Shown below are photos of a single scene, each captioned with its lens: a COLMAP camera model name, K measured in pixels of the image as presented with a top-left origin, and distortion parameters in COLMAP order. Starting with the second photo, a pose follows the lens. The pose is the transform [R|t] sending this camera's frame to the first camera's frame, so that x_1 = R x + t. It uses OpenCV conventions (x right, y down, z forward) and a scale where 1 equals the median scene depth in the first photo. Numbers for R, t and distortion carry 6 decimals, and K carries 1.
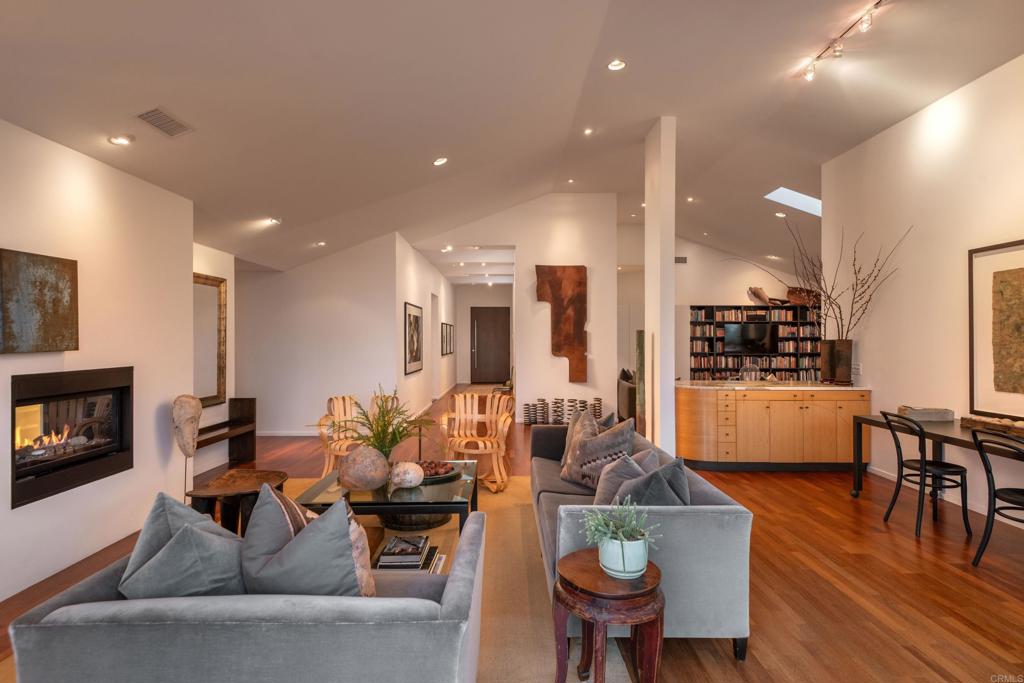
lens RADIAL K [[535.4, 0, 501.9], [0, 535.4, 336.3], [0, 0, 1]] dist [0.001549, -0.003746]
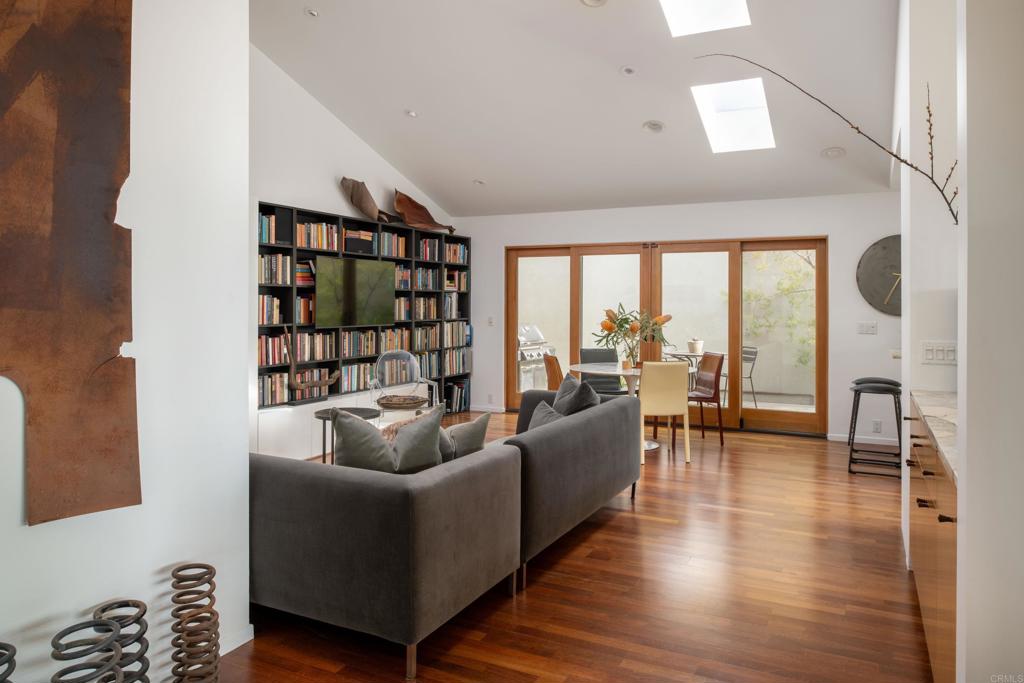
lens RADIAL K [[693.4, 0, 509.0], [0, 693.4, 331.7], [0, 0, 1]] dist [0.004757, -0.012588]
pose [[0.433467, -0.035580, 0.900467, -0.003463], [-0.007274, 0.999050, 0.042977, 0.011928], [-0.901140, -0.025180, 0.432796, 0.628134]]
